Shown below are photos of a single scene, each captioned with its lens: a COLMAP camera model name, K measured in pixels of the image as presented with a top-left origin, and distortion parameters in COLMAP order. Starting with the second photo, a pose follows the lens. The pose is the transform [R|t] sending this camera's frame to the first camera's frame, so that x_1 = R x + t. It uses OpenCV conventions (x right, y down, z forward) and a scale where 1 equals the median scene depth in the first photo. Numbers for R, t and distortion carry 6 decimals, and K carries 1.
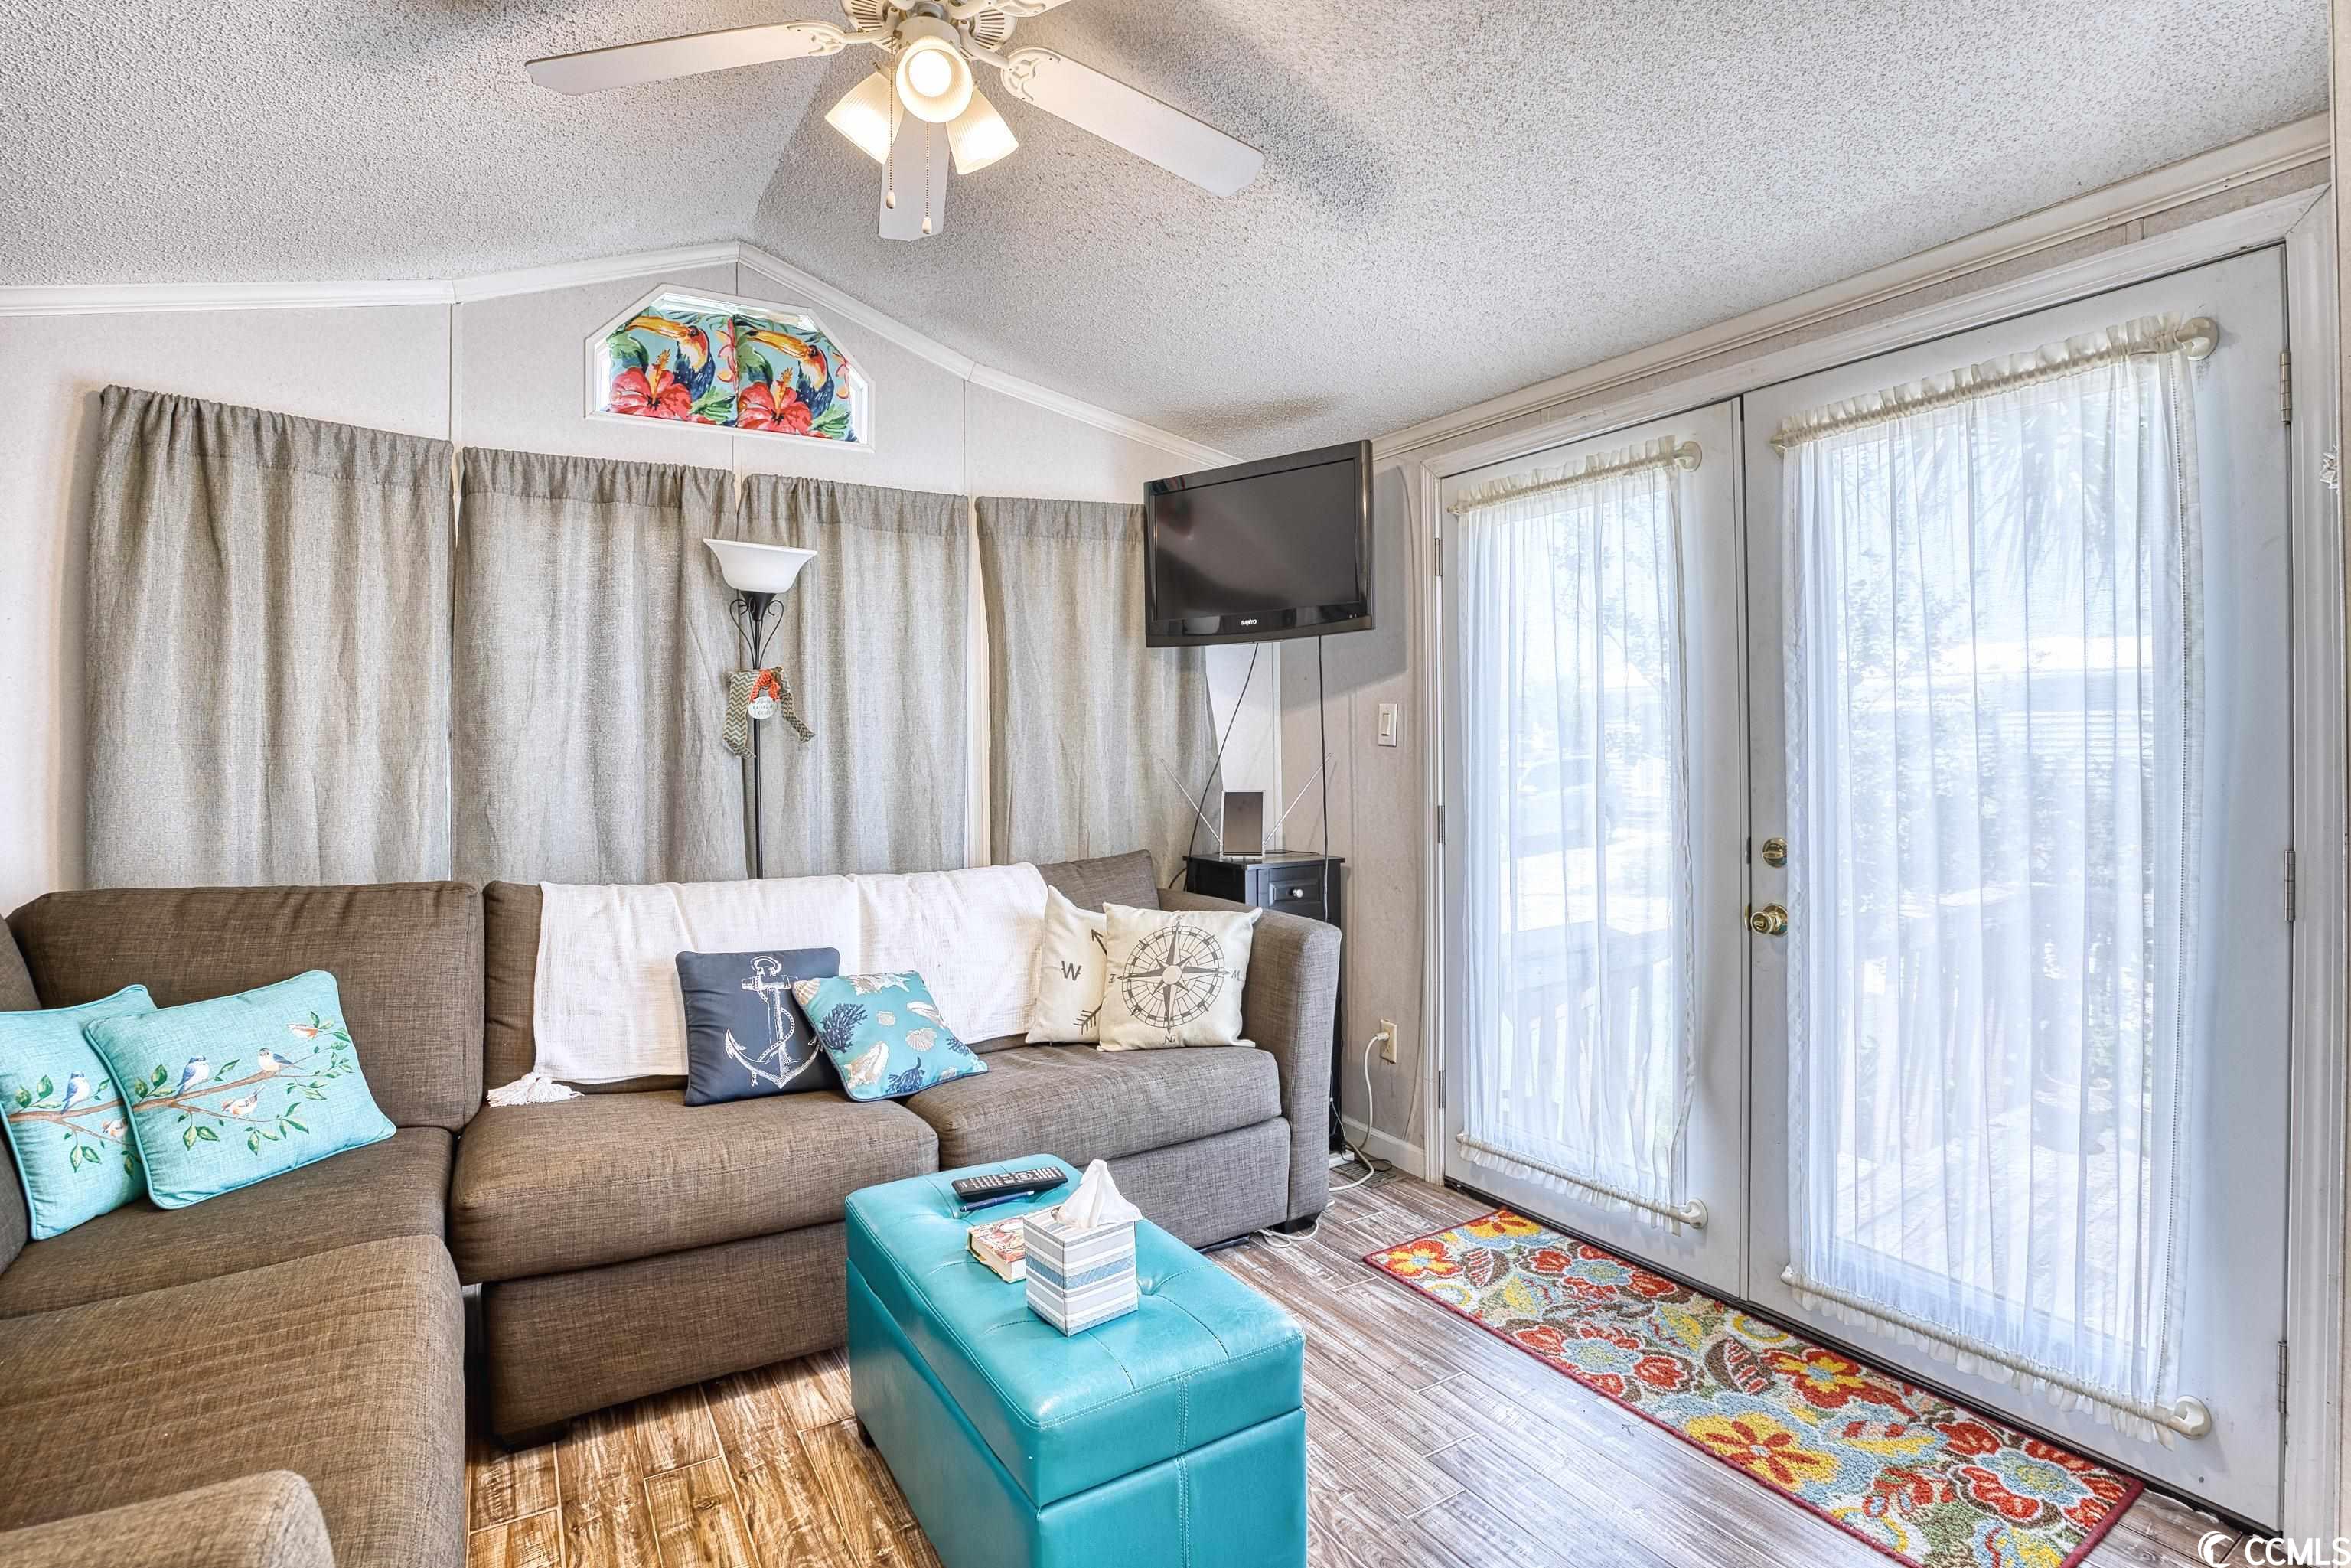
lens RADIAL K [[1128.6, 0, 1176.6], [0, 1128.6, 729.9], [0, 0, 1]] dist [-0.062420, 0.018083]
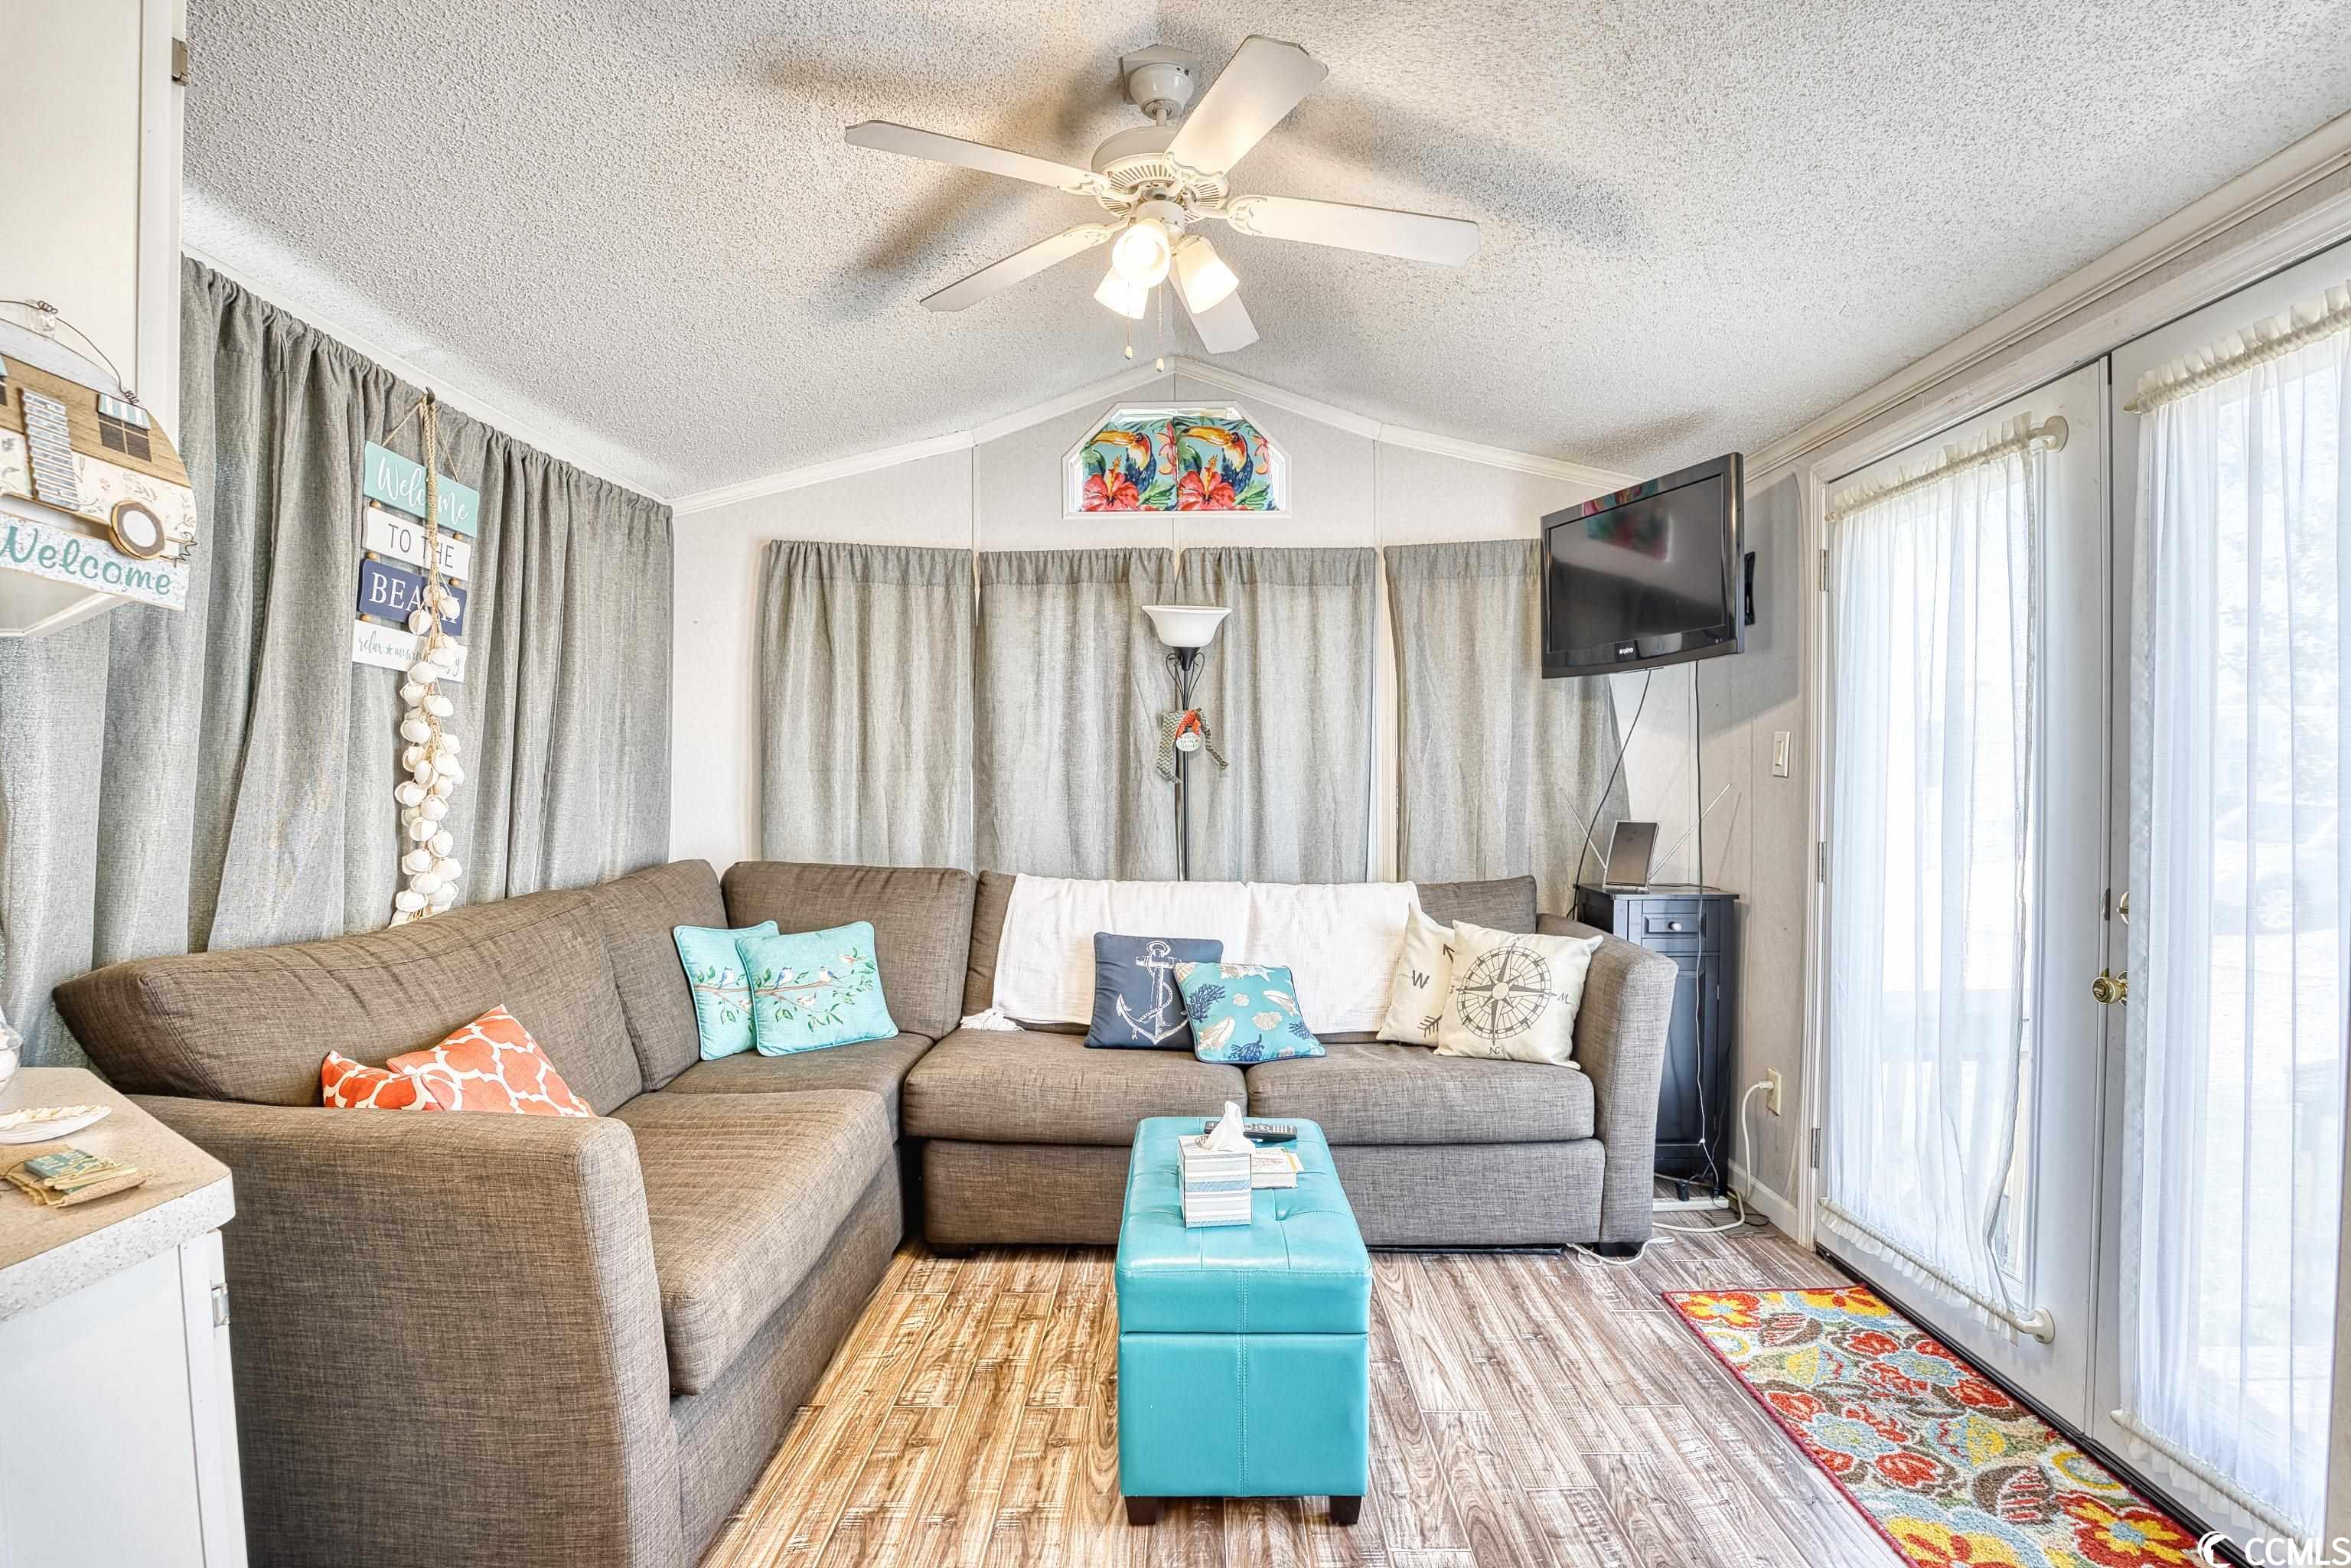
lens RADIAL K [[1129.6, 0, 1175.5], [0, 1129.6, 798.5], [0, 0, 1]] dist [-0.064141, 0.018149]
pose [[0.843448, 0.017206, -0.536934, 0.327294], [0.001784, 0.999392, 0.034829, -0.001083], [0.537207, -0.030334, 0.842905, -0.053302]]
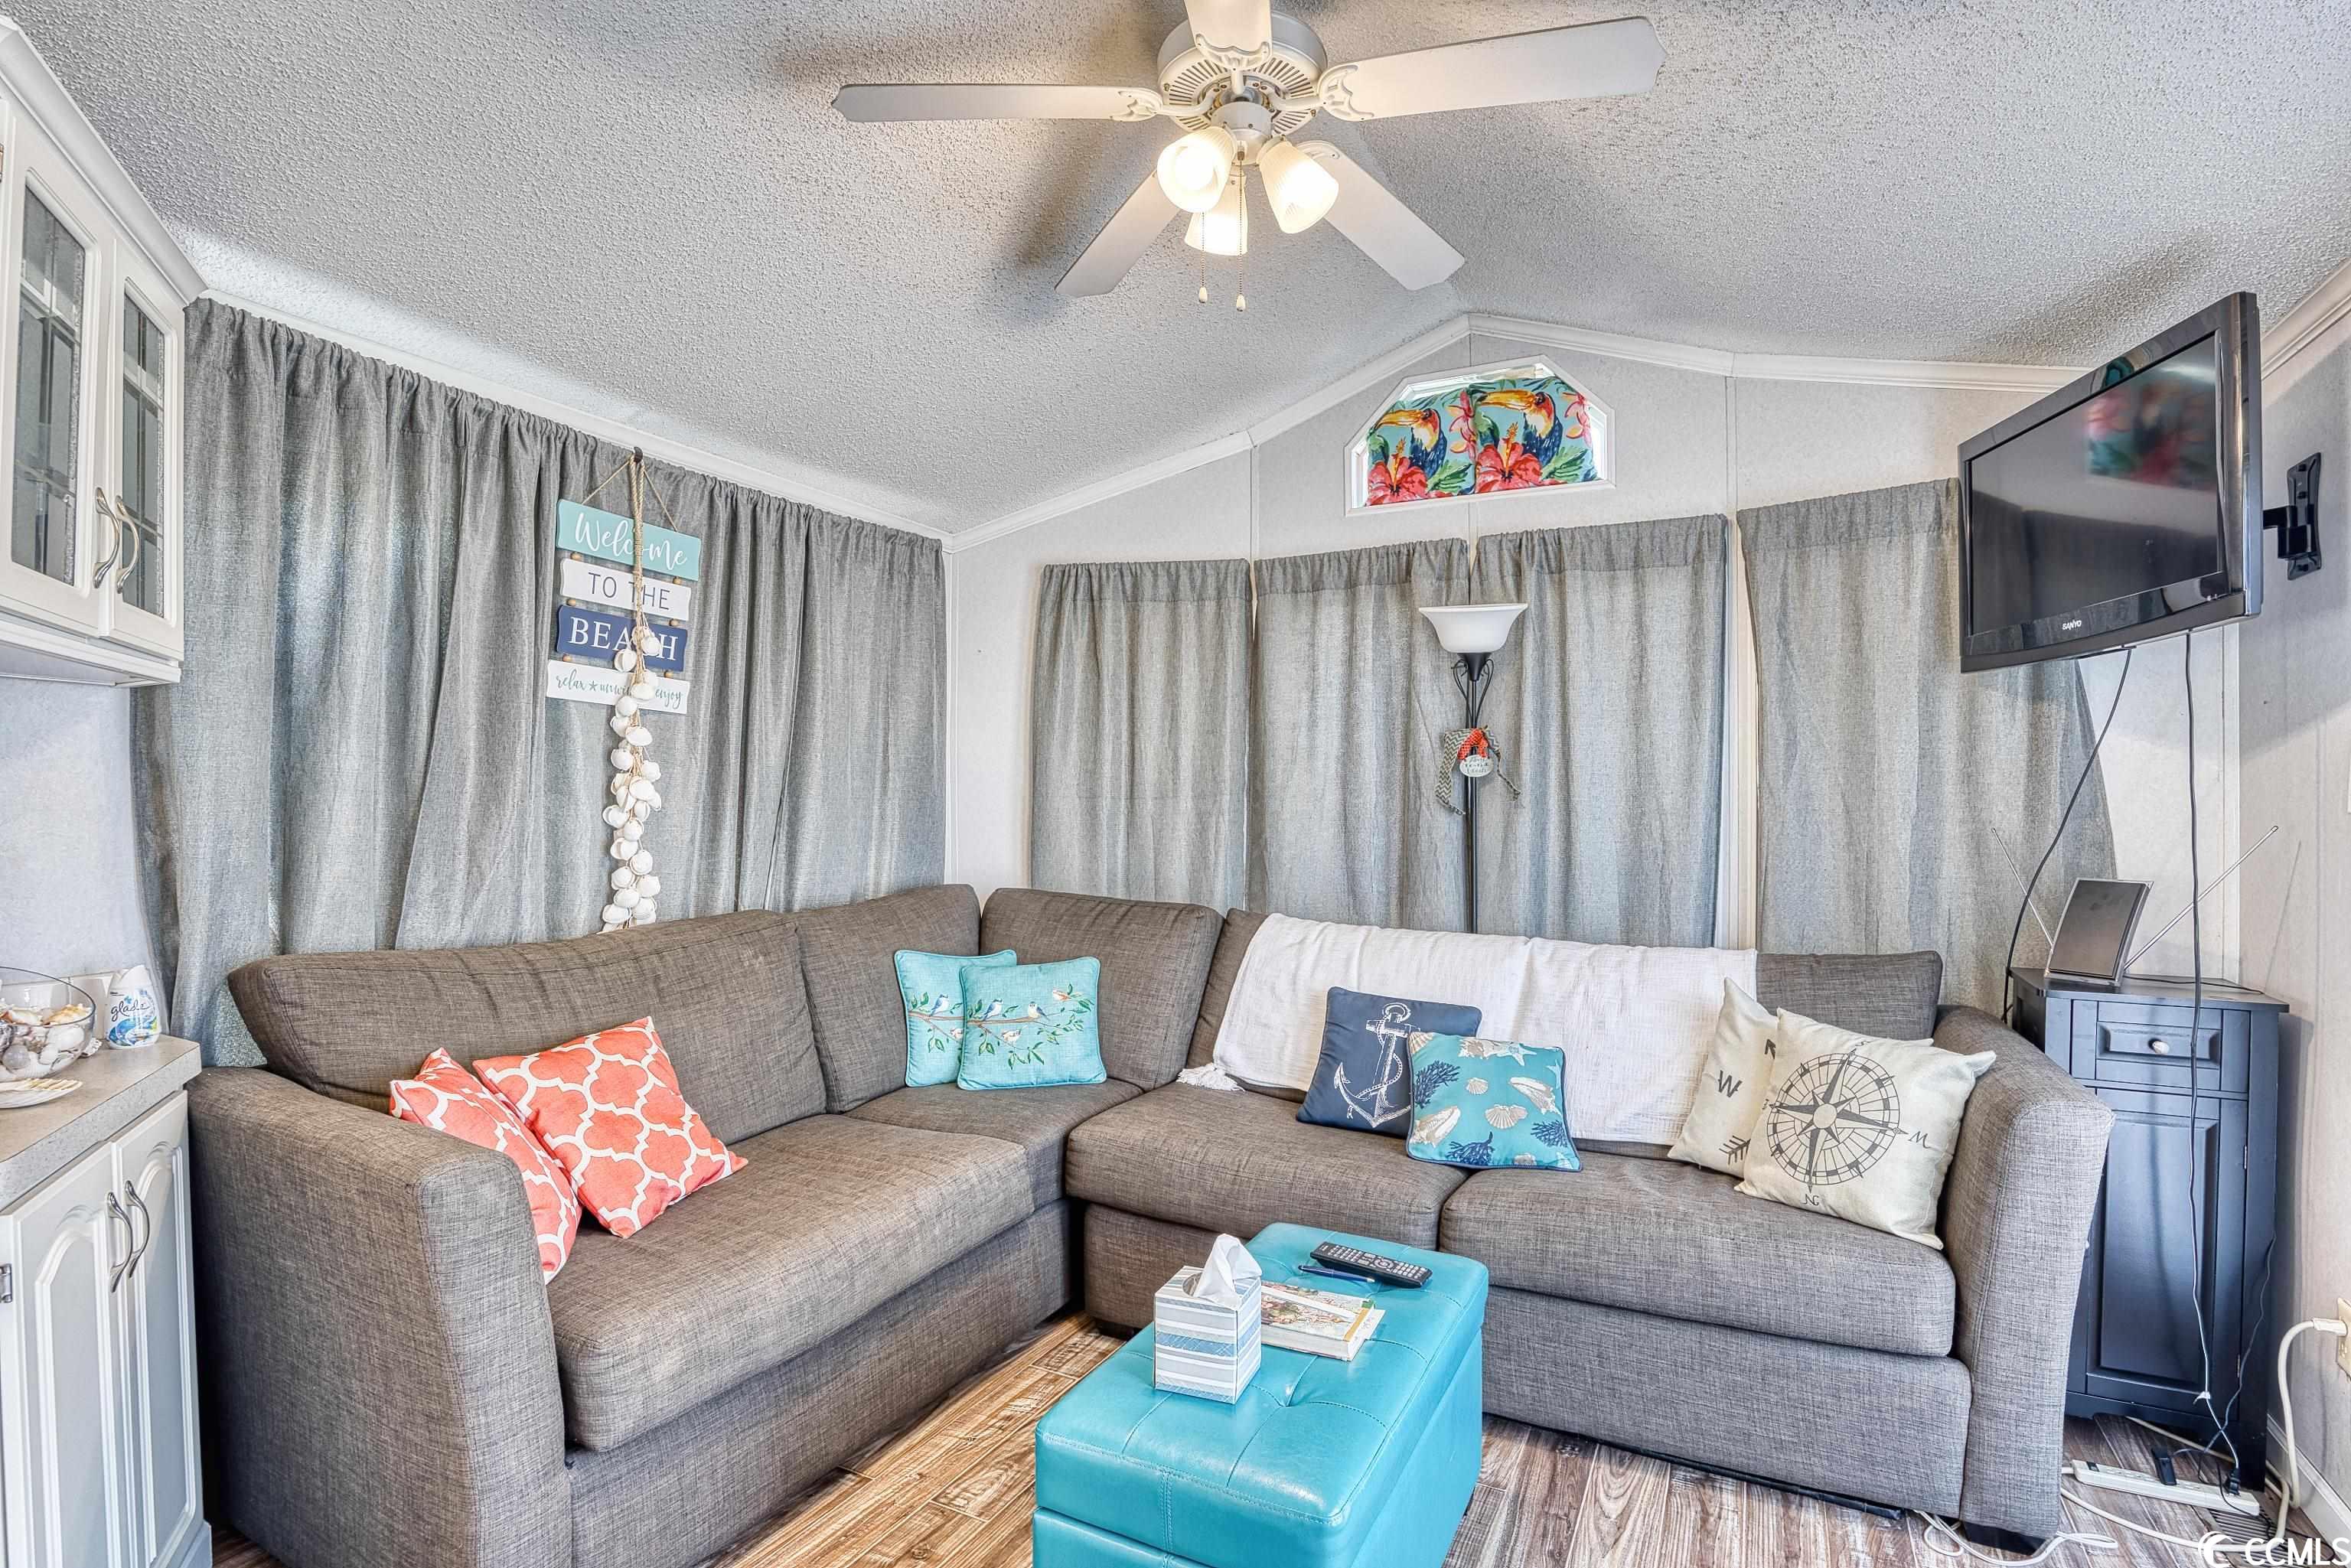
lens RADIAL K [[1129.6, 0, 1175.5], [0, 1129.6, 798.5], [0, 0, 1]] dist [-0.064141, 0.018149]
pose [[0.515562, 0.008632, -0.856809, 0.431584], [0.000543, 0.999946, 0.010401, -0.000743], [0.856852, -0.005828, 0.515530, 0.278255]]
